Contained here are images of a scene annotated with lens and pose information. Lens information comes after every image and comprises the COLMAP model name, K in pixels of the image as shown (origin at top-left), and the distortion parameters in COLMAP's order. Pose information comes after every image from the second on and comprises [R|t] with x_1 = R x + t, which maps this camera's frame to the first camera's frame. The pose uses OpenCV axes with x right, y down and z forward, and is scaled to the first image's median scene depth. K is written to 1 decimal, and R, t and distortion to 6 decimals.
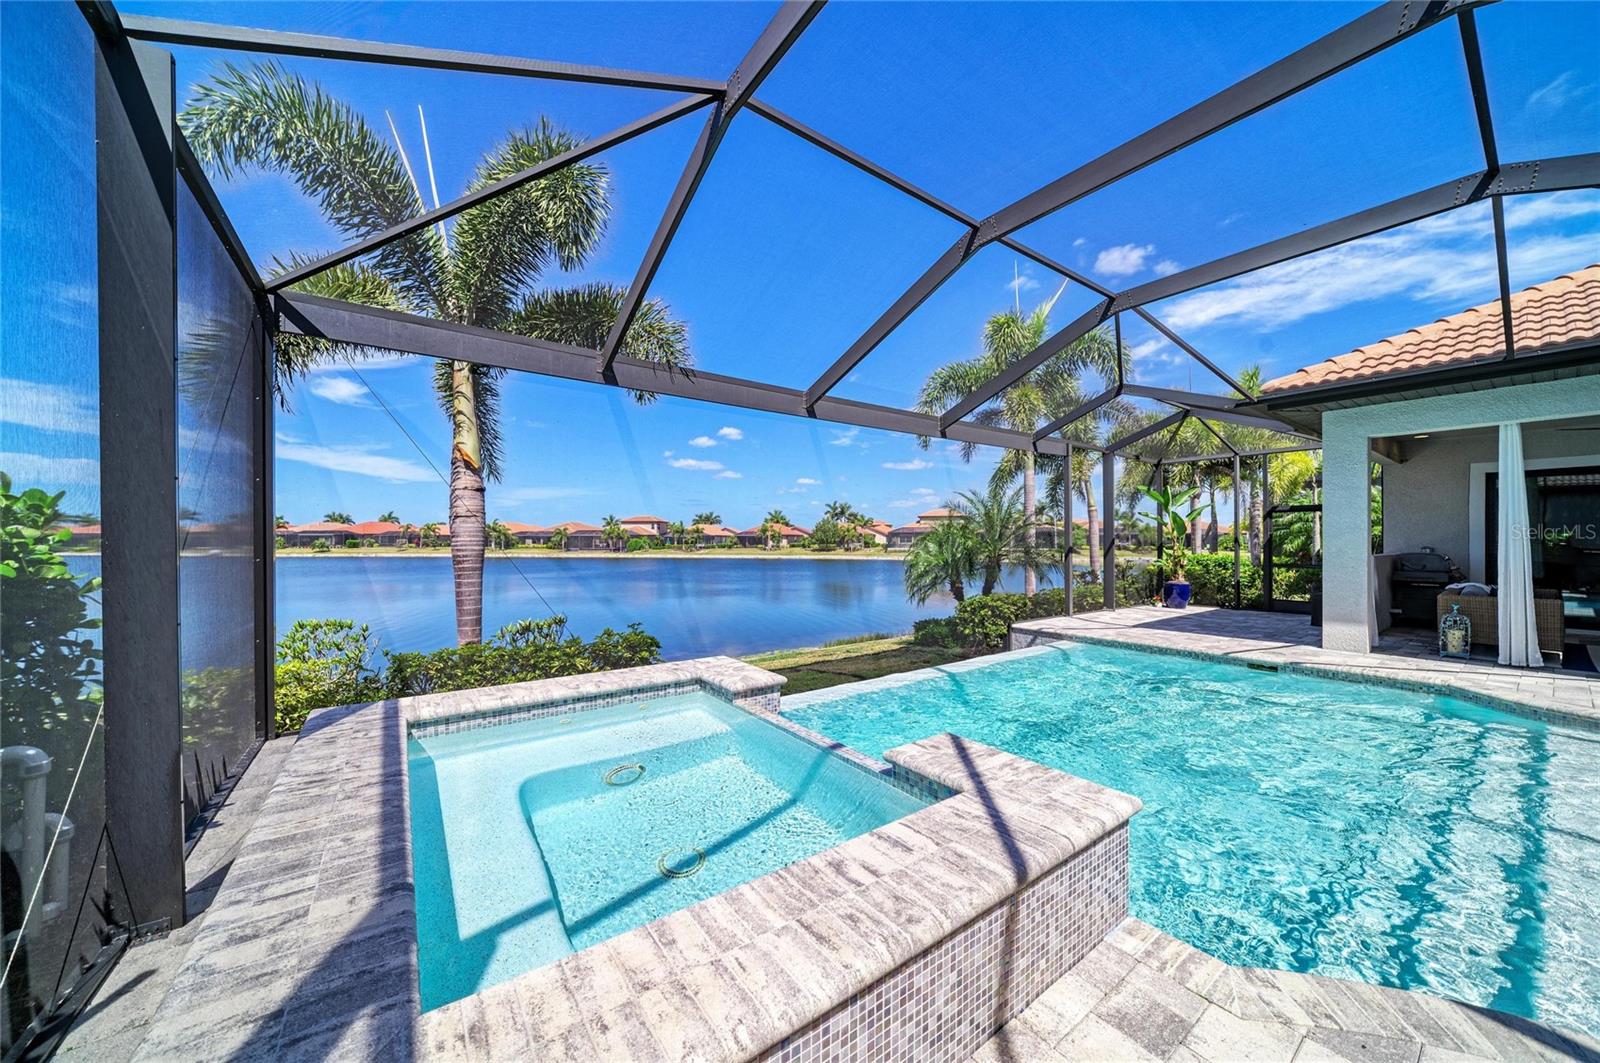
lens RADIAL K [[561.1, 0, 806.3], [0, 561.1, 536.5], [0, 0, 1]] dist [-0.014611, 0.001669]
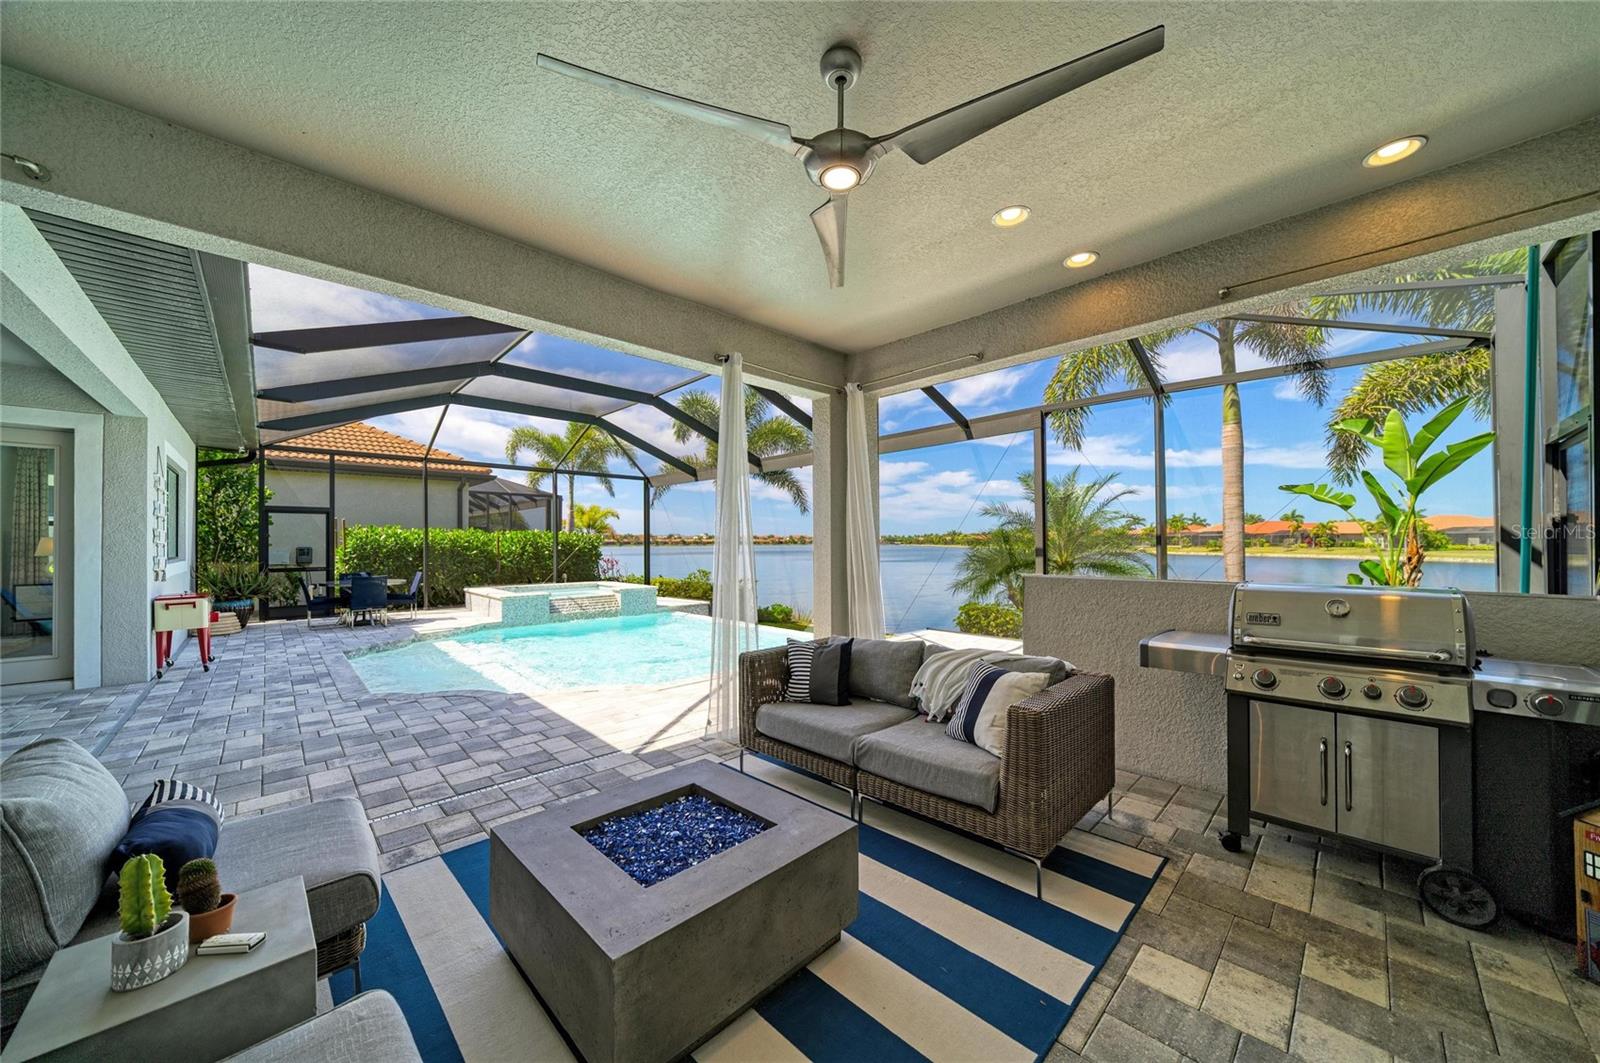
lens RADIAL K [[561.1, 0, 815.9], [0, 561.1, 537.0], [0, 0, 1]] dist [-0.014611, 0.001669]
pose [[0.147136, -0.009202, -0.989073, 1.871983], [0.011058, 0.999910, -0.007657, 0.002435], [0.989054, -0.009811, 0.147225, 0.952760]]
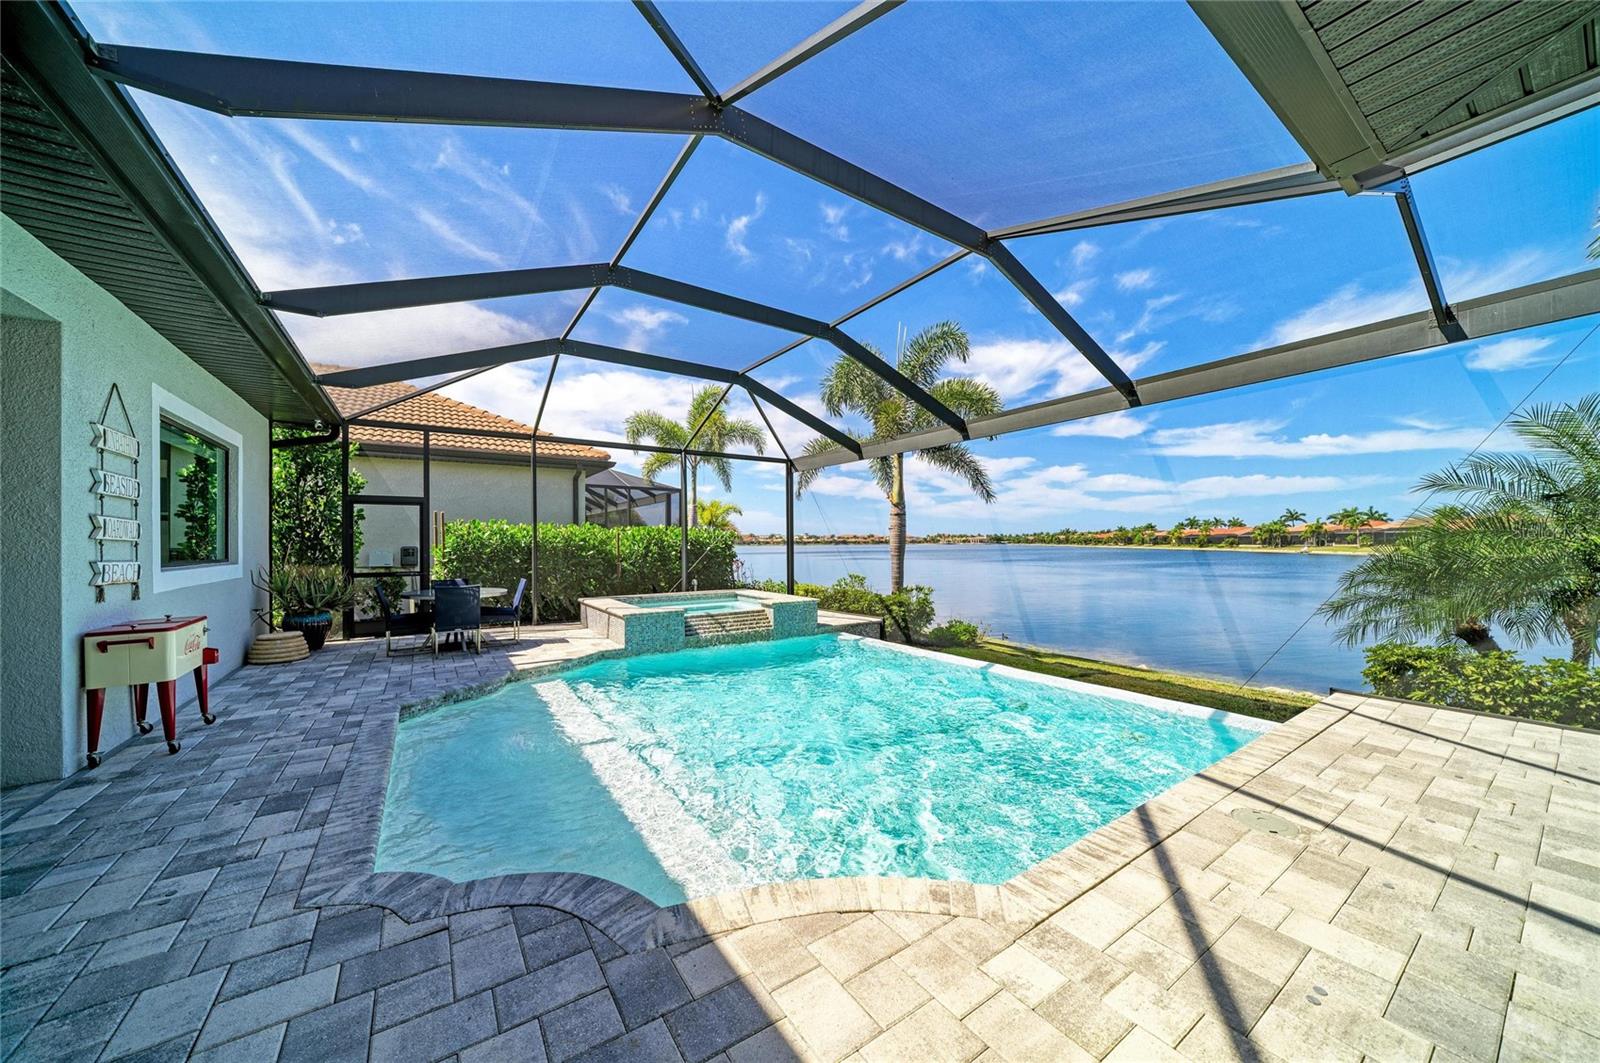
lens RADIAL K [[561.1, 0, 815.4], [0, 561.1, 540.9], [0, 0, 1]] dist [-0.014611, 0.001669]
pose [[-0.024931, -0.002161, -0.999687, 1.321540], [0.013776, 0.999902, -0.002505, 0.006579], [0.999594, -0.013834, -0.024899, 0.728914]]
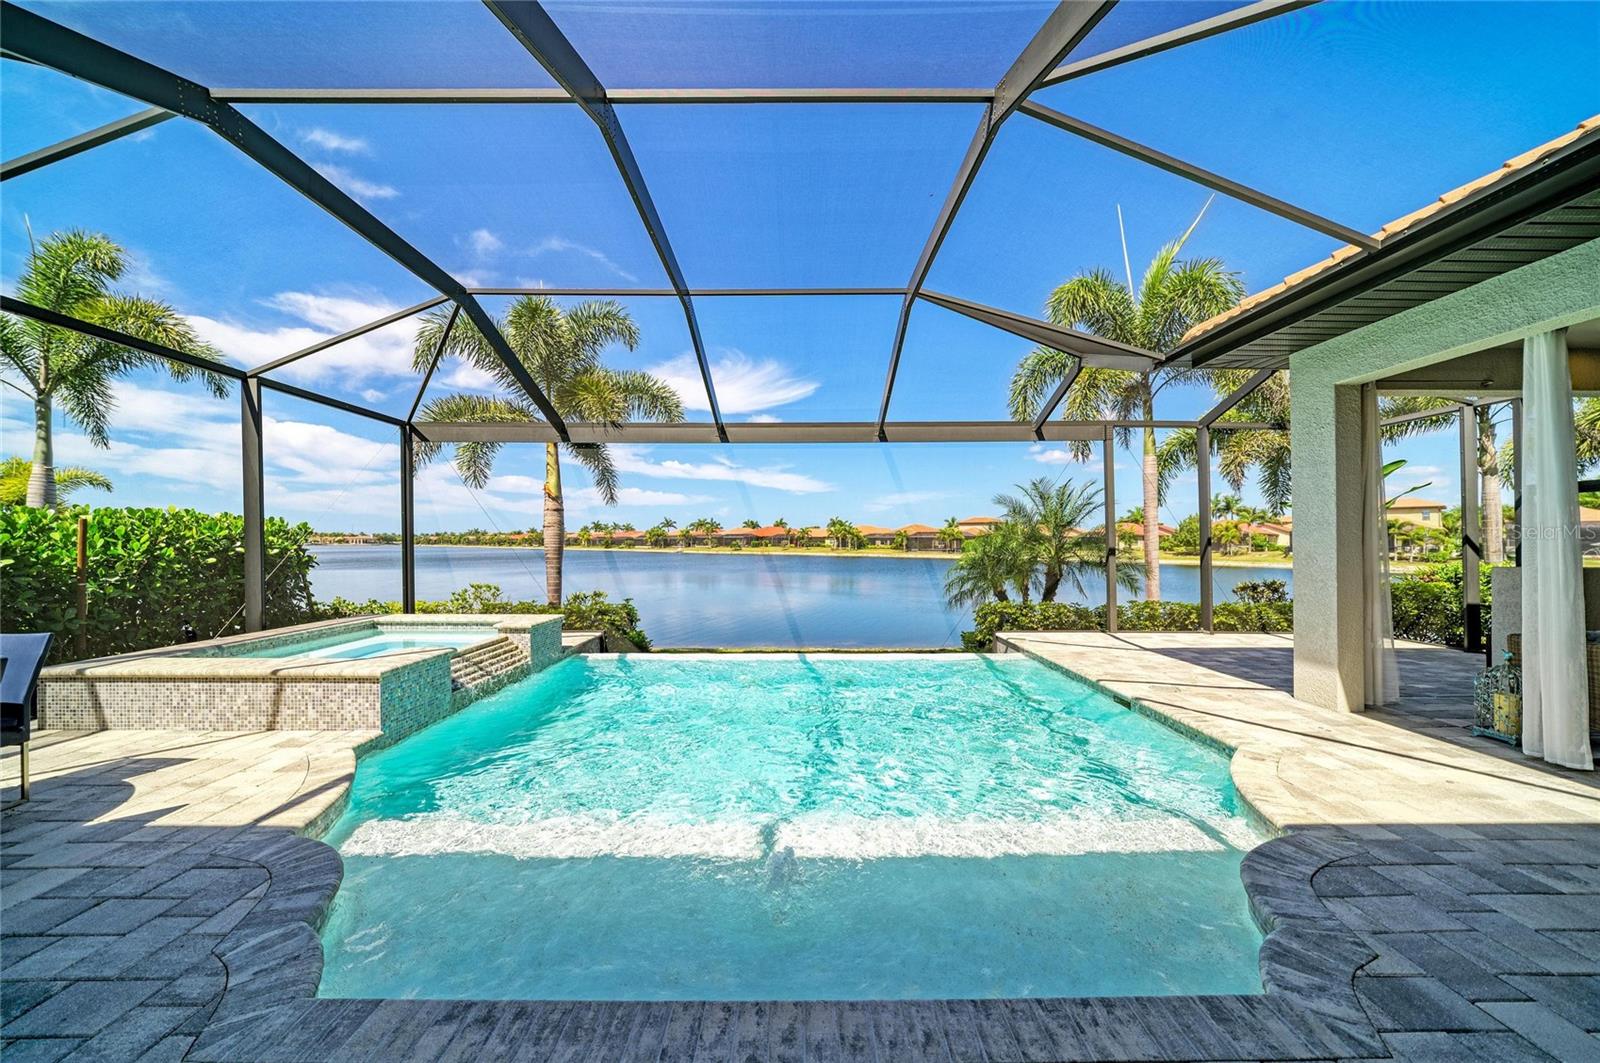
lens RADIAL K [[561.1, 0, 808.8], [0, 561.1, 542.8], [0, 0, 1]] dist [-0.014611, 0.001669]
pose [[0.815037, 0.002202, -0.579405, 0.937672], [0.002989, 0.999963, 0.008005, 0.000431], [0.579402, -0.008256, 0.815000, 0.084540]]
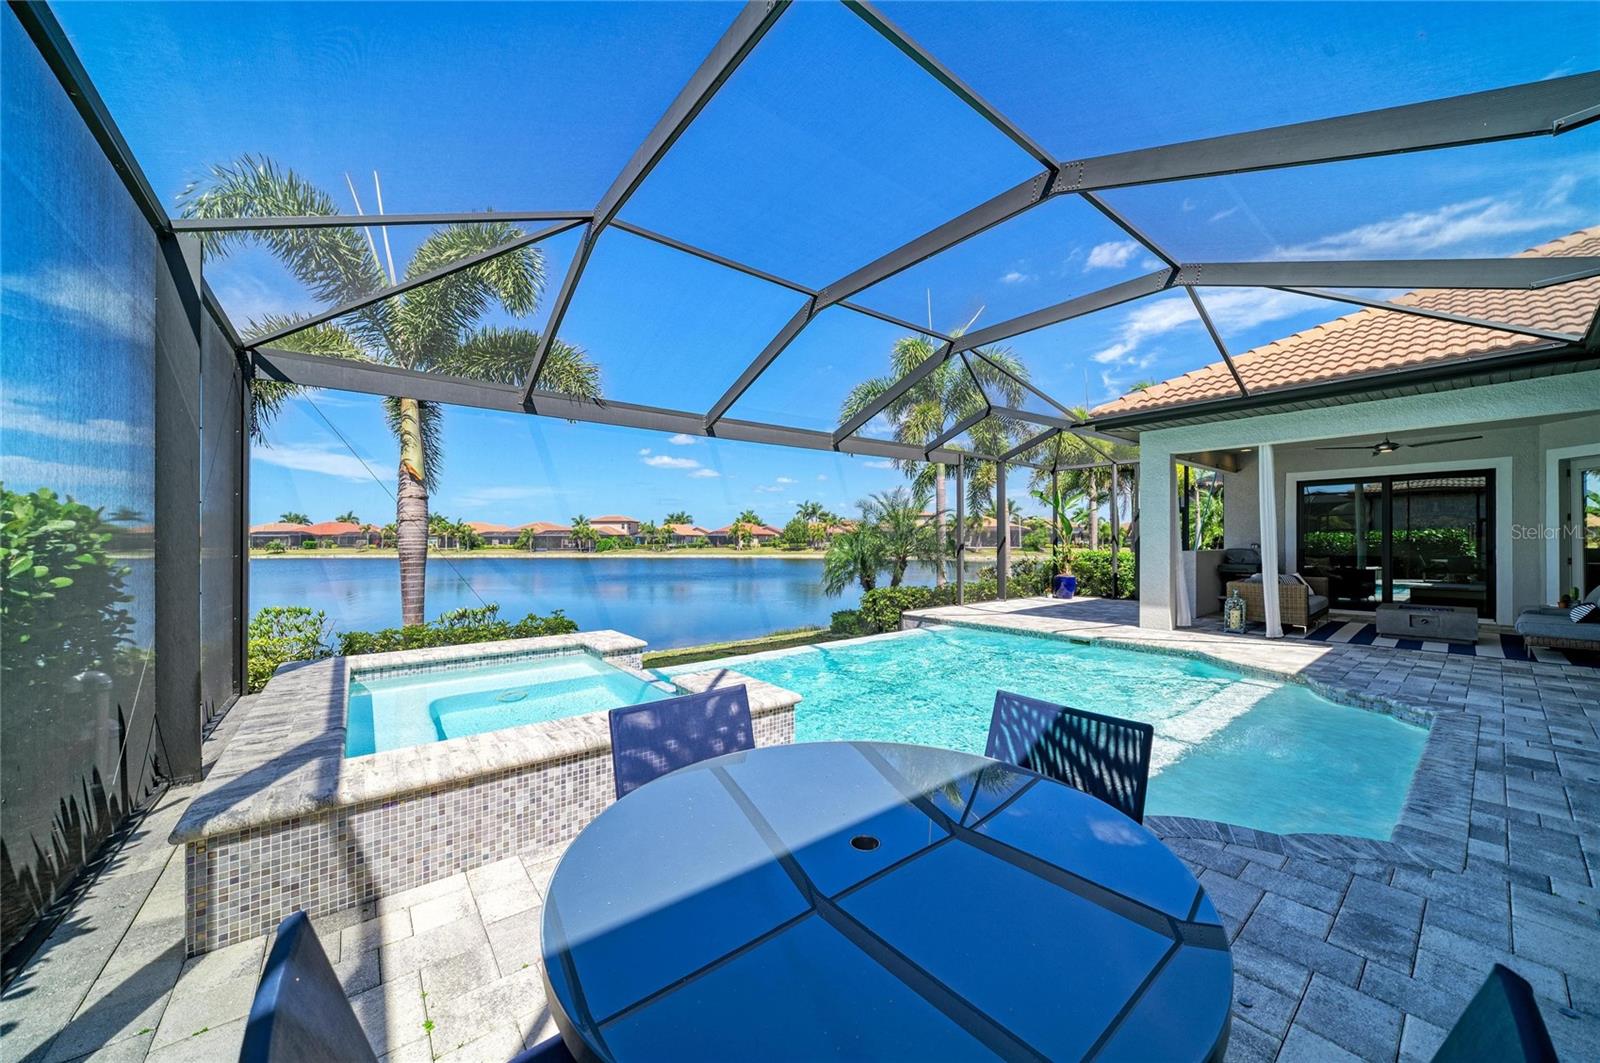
lens RADIAL K [[561.1, 0, 806.9], [0, 561.1, 526.2], [0, 0, 1]] dist [-0.014611, 0.001669]
pose [[0.998950, -0.002439, 0.045746, 0.171364], [0.003227, 0.999847, -0.017165, -0.000723], [-0.045698, 0.017295, 0.998806, -0.214246]]
